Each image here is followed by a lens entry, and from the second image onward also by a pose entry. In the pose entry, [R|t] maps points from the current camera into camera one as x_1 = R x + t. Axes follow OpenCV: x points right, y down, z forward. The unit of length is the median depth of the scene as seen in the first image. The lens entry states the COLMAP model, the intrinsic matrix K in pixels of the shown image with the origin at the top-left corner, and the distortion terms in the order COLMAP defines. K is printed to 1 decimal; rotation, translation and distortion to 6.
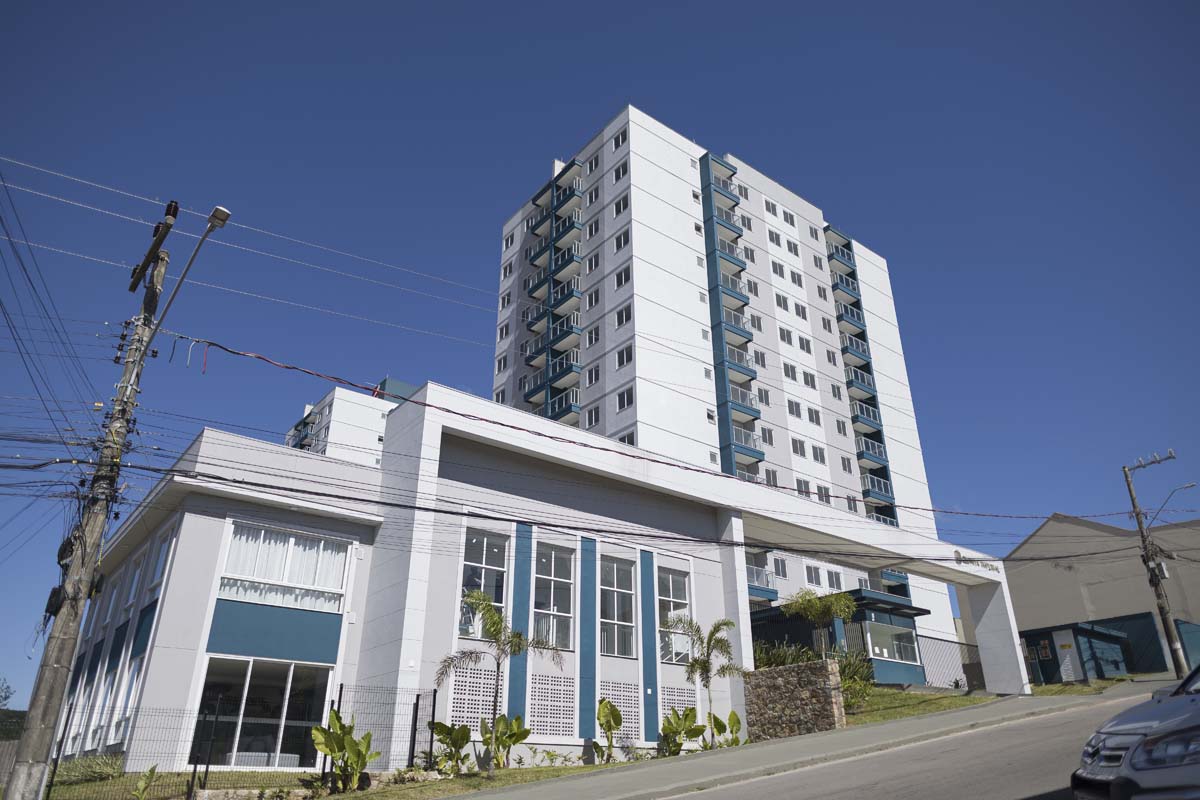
lens RADIAL K [[812.7, 0, 600.6], [0, 812.7, 397.2], [0, 0, 1]] dist [0.012033, -0.019858]
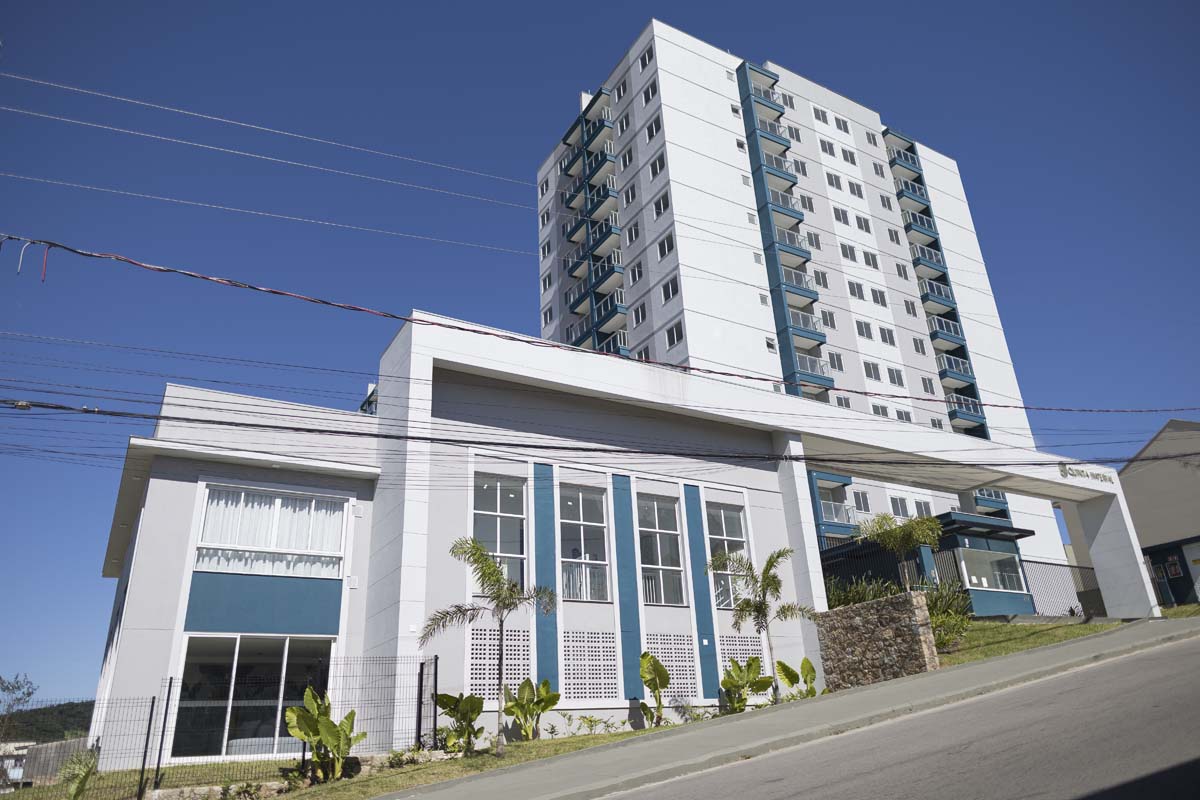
lens RADIAL K [[812.7, 0, 601.4], [0, 812.7, 396.9], [0, 0, 1]] dist [0.012033, -0.019858]
pose [[0.991018, -0.094131, -0.094988, 0.042737], [0.098315, 0.994336, 0.040370, 0.039692], [0.090650, -0.049346, 0.994660, 0.099806]]
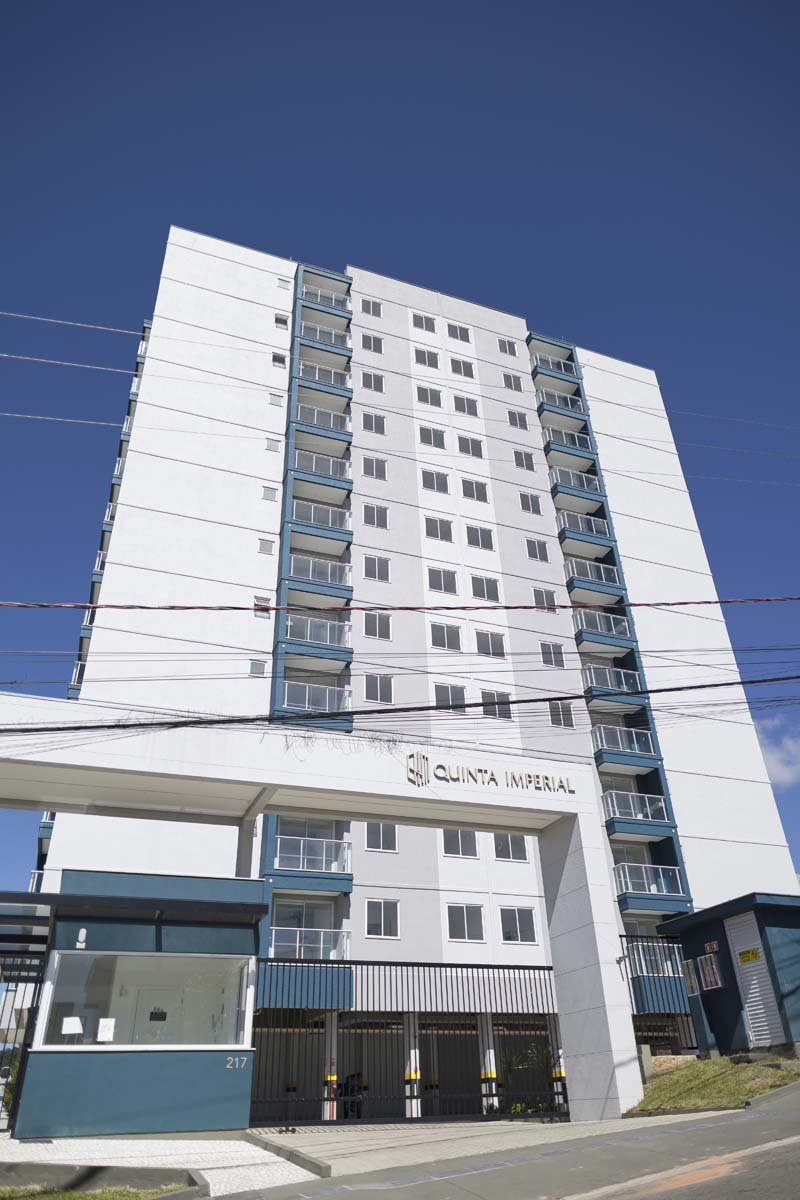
lens RADIAL K [[812.7, 0, 404.5], [0, 812.7, 601.1], [0, 0, 1]] dist [0.012033, -0.019858]
pose [[0.955218, -0.182391, -0.233006, 0.607990], [0.156826, 0.979805, -0.124049, 0.179224], [0.250925, 0.081952, 0.964531, 0.628483]]
